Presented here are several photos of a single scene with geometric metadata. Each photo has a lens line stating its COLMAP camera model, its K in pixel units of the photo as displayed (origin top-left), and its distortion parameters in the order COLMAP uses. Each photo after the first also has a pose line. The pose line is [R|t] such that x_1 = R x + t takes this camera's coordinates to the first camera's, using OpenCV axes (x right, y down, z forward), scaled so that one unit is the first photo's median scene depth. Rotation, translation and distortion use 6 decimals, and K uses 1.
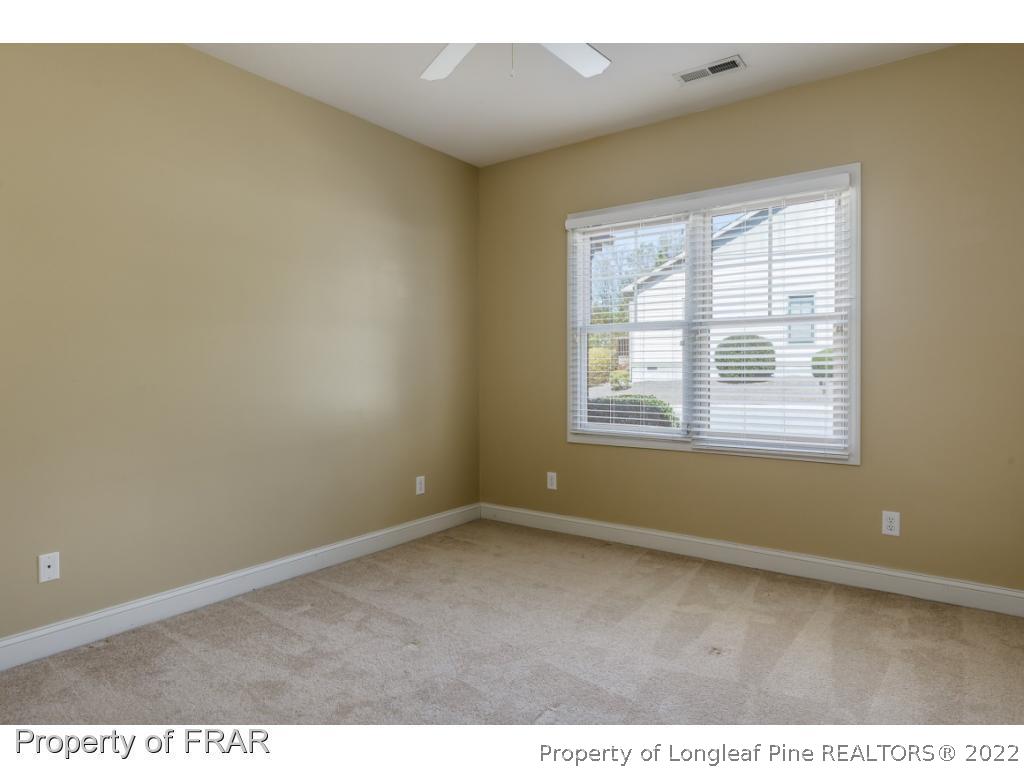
lens RADIAL K [[580.4, 0, 508.5], [0, 580.4, 380.5], [0, 0, 1]] dist [0.012819, -0.000334]
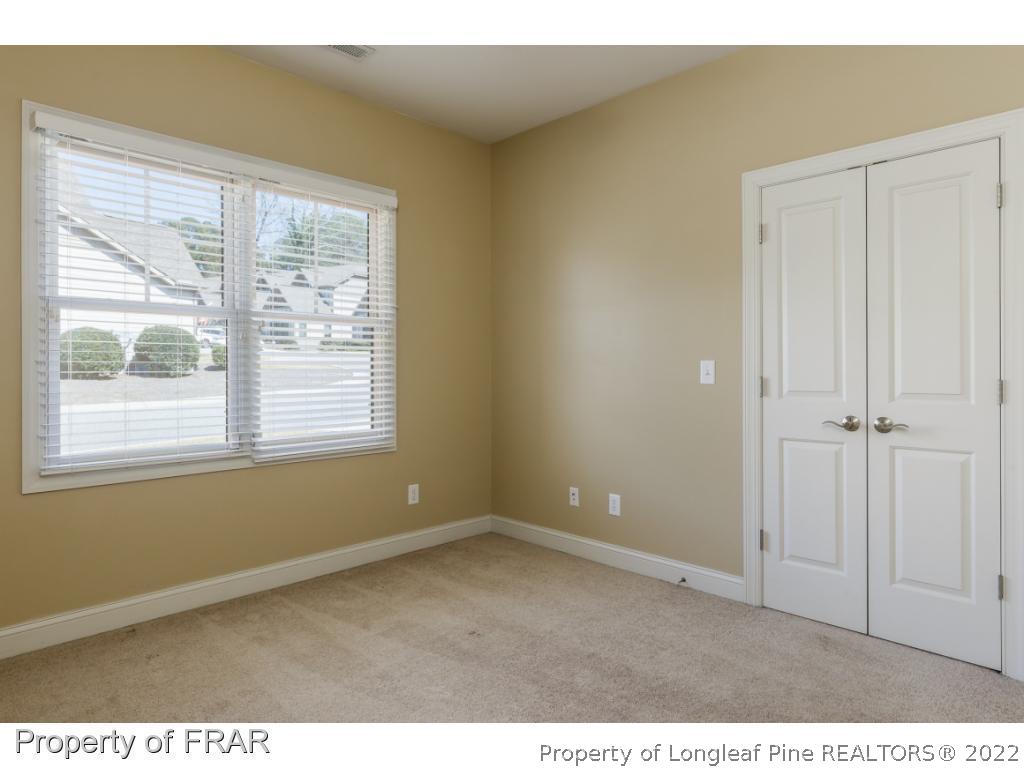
lens RADIAL K [[614.8, 0, 511.9], [0, 614.8, 371.3], [0, 0, 1]] dist [-0.005754, -0.001130]
pose [[0.148561, -0.002611, 0.988900, -0.574033], [0.012927, 0.999916, 0.000698, -0.011825], [-0.988819, 0.012680, 0.148583, 0.587110]]
